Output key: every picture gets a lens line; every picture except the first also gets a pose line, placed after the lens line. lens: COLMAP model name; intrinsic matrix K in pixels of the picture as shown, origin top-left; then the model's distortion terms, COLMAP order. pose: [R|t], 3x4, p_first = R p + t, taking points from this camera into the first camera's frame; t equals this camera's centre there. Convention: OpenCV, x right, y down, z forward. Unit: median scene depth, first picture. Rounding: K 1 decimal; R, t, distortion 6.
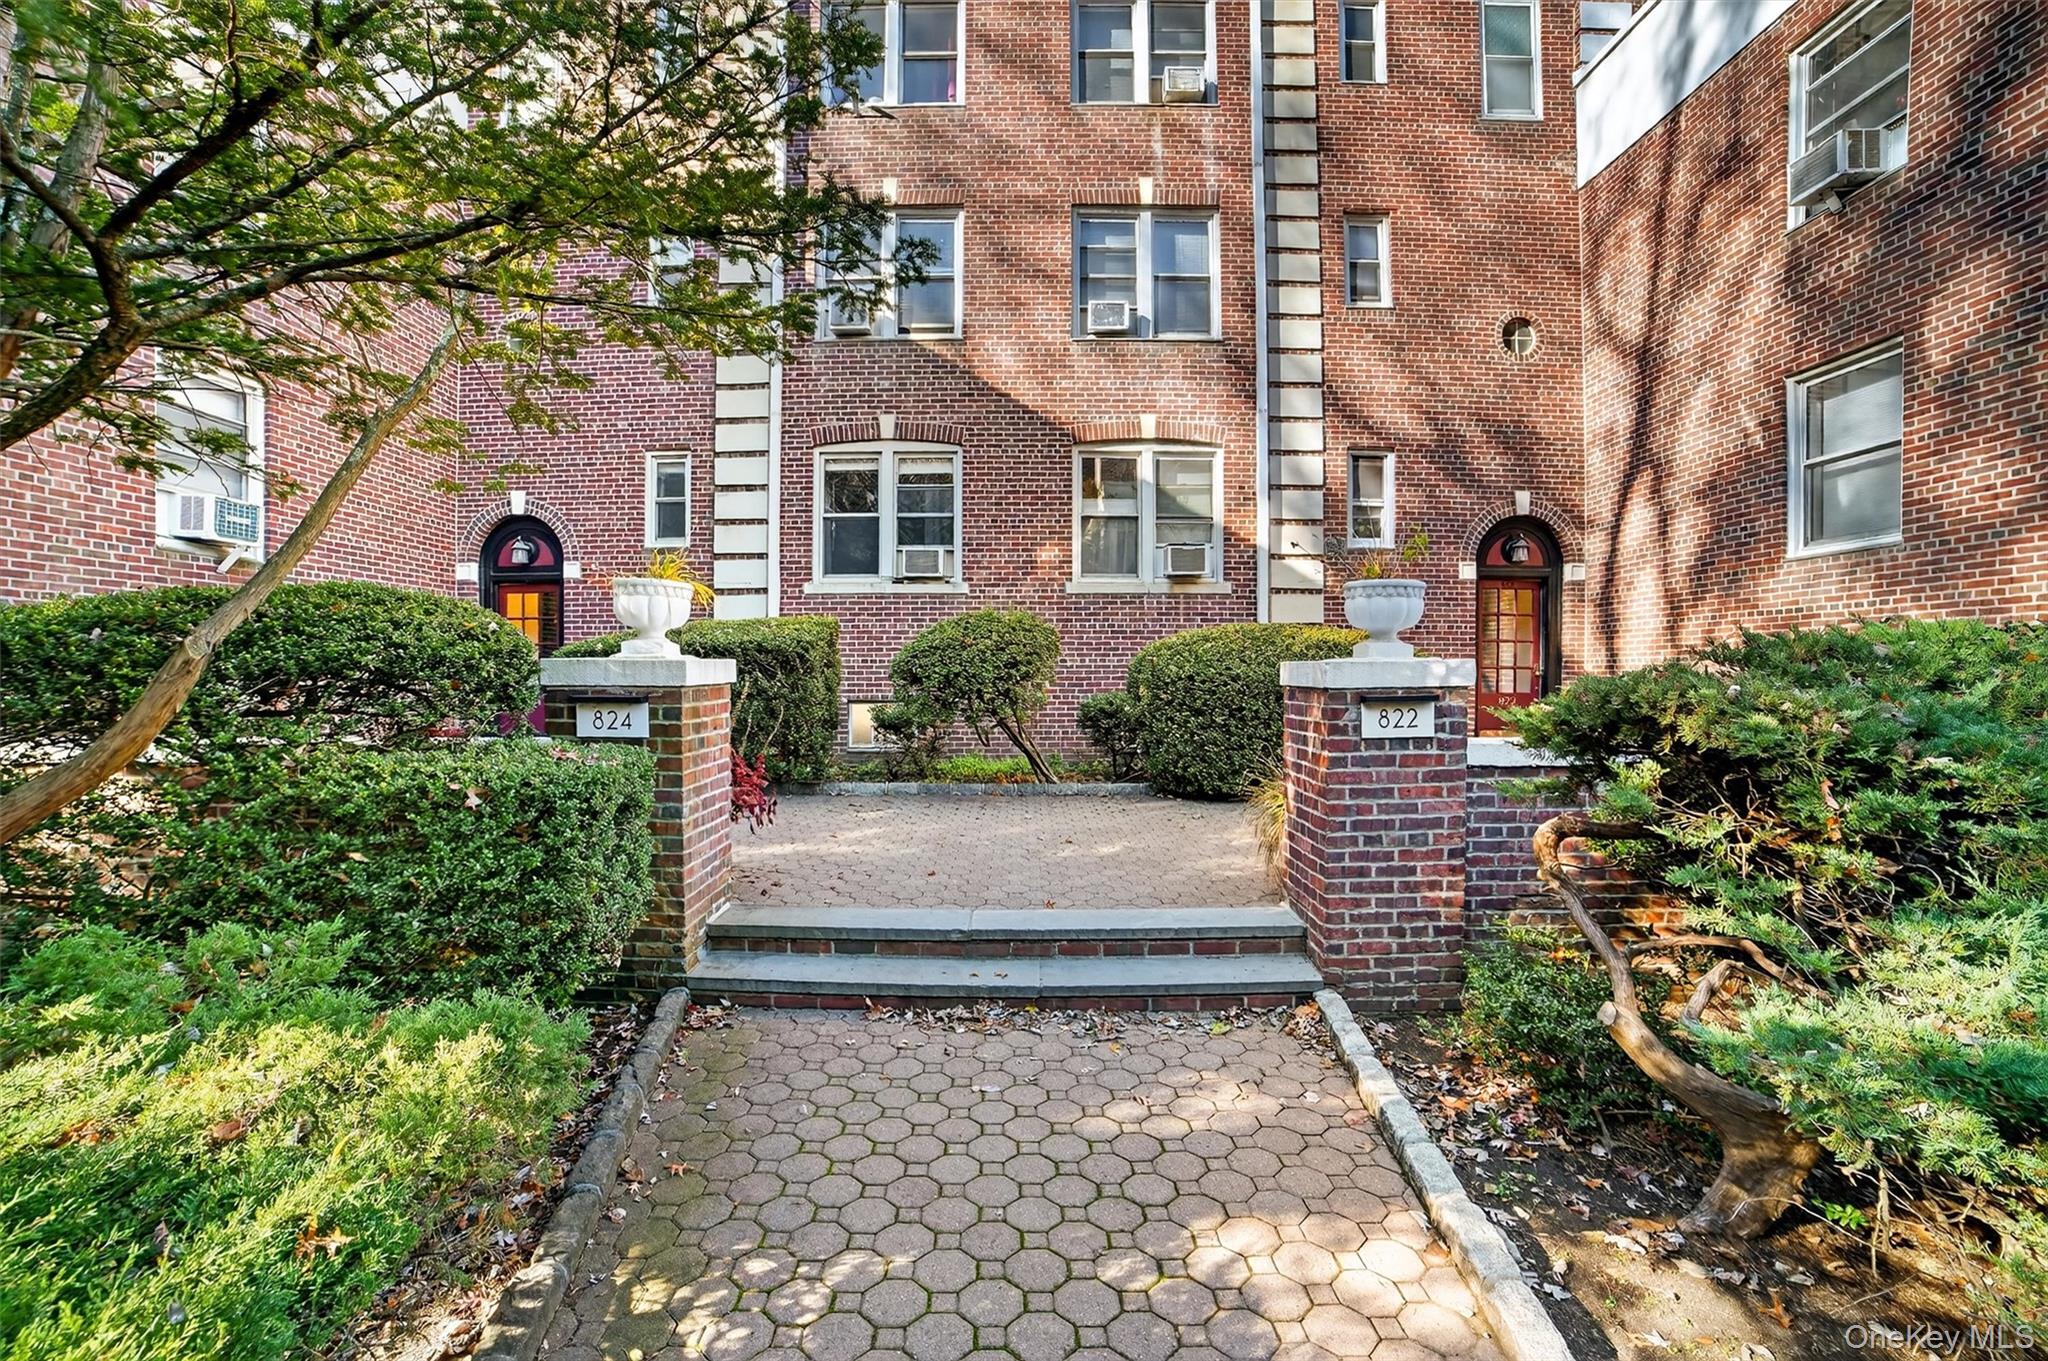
lens RADIAL K [[892.2, 0, 1024.0], [0, 892.2, 680.5], [0, 0, 1]] dist [-0.116083, 0.046415]
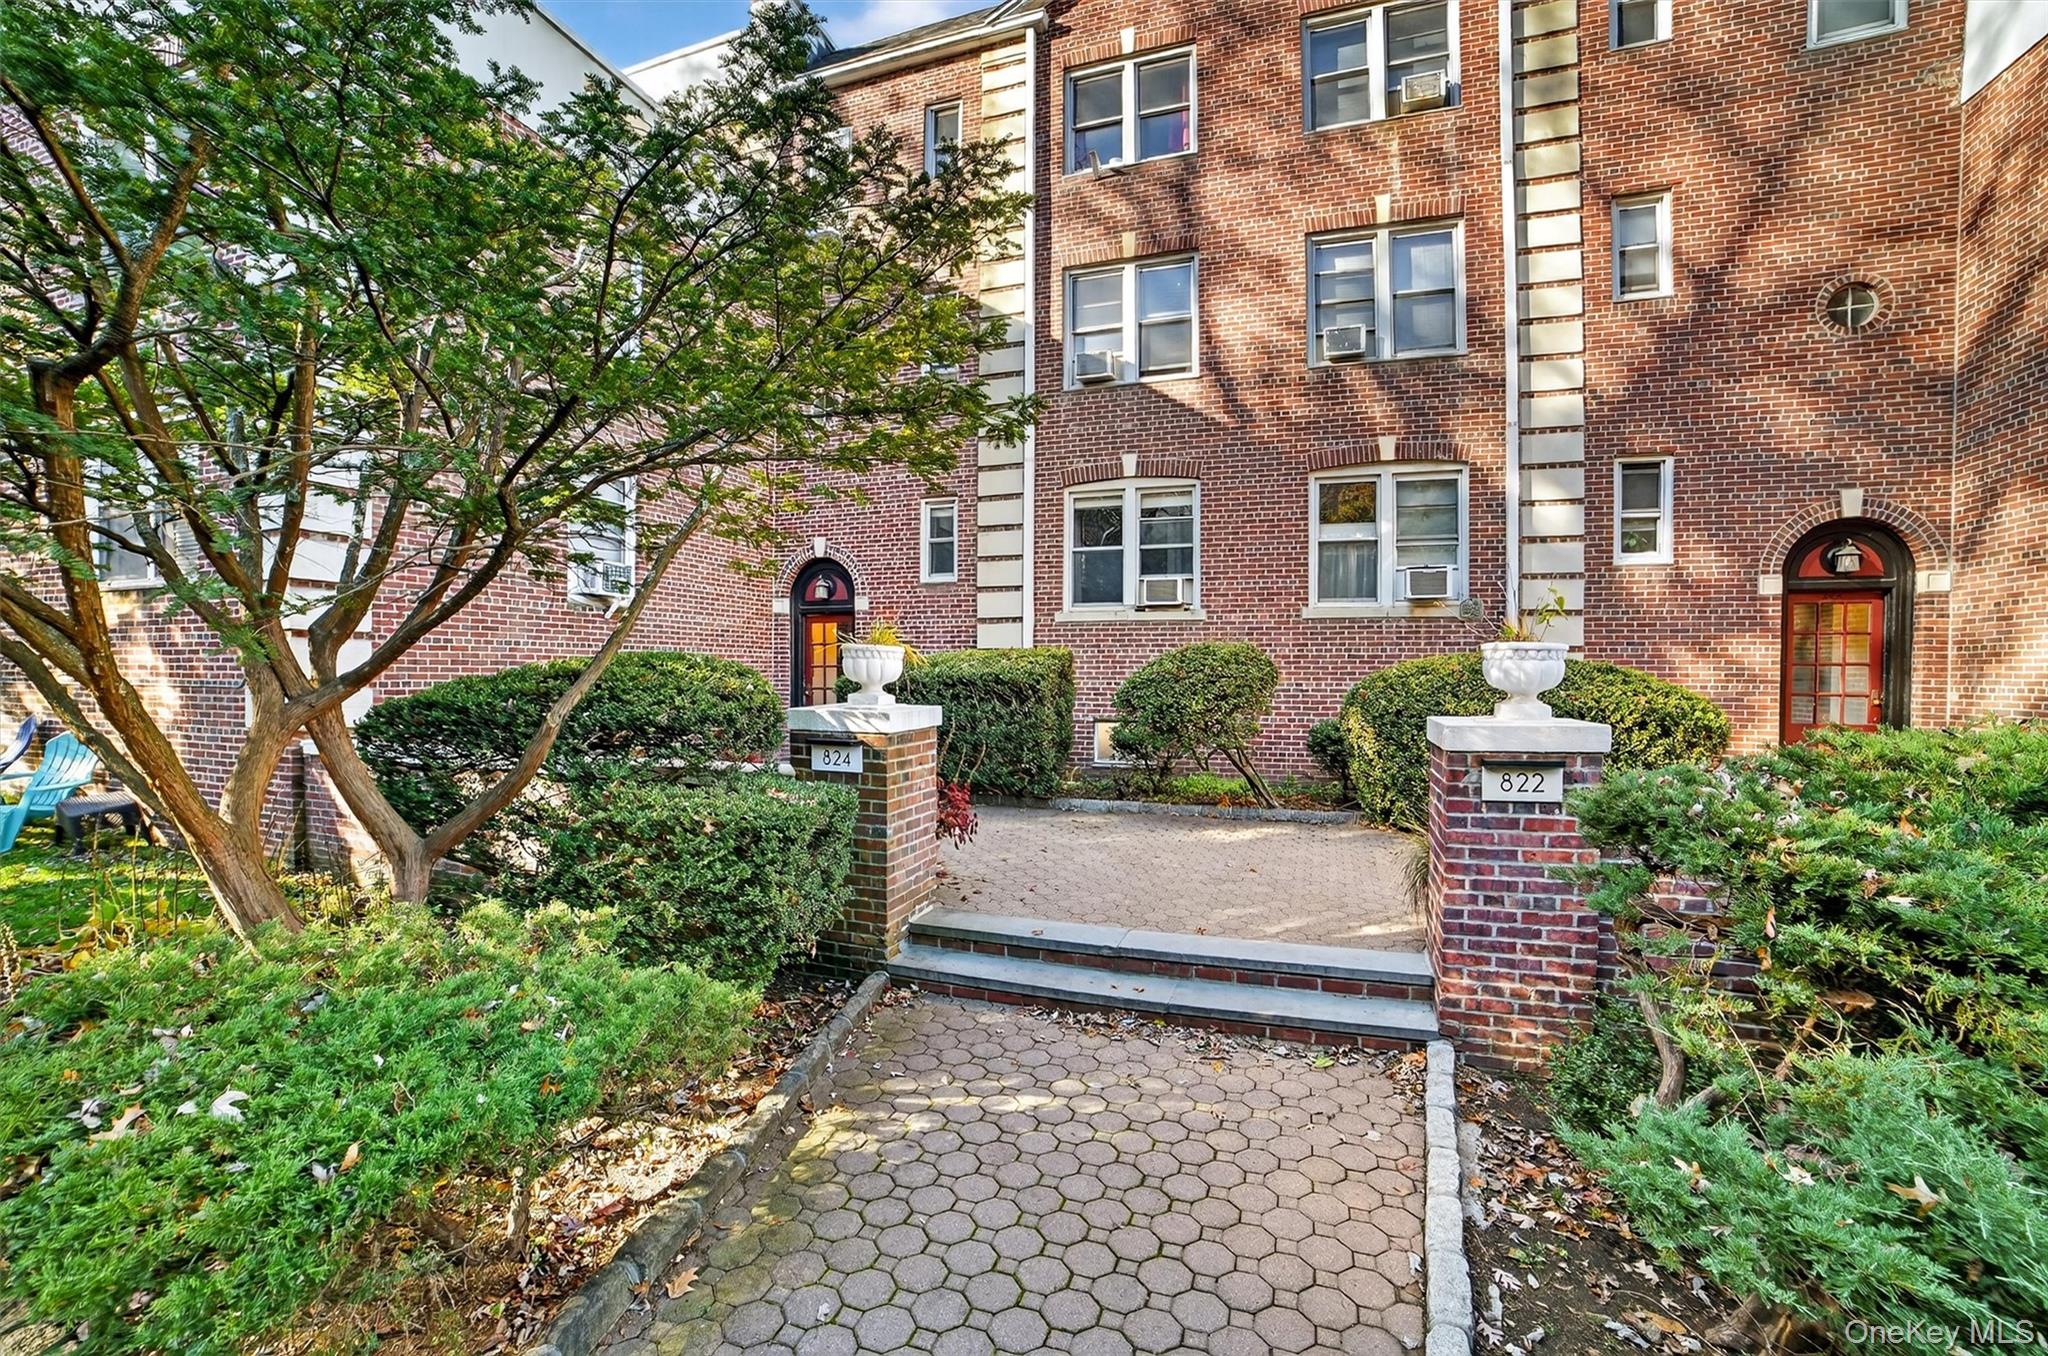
lens RADIAL K [[882.8, 0, 1023.5], [0, 882.8, 670.7], [0, 0, 1]] dist [-0.106441, 0.039983]
pose [[0.942046, 0.005265, -0.335443, 0.201405], [-0.008041, 0.999944, -0.006887, -0.069906], [0.335388, 0.009185, 0.942035, -0.117372]]
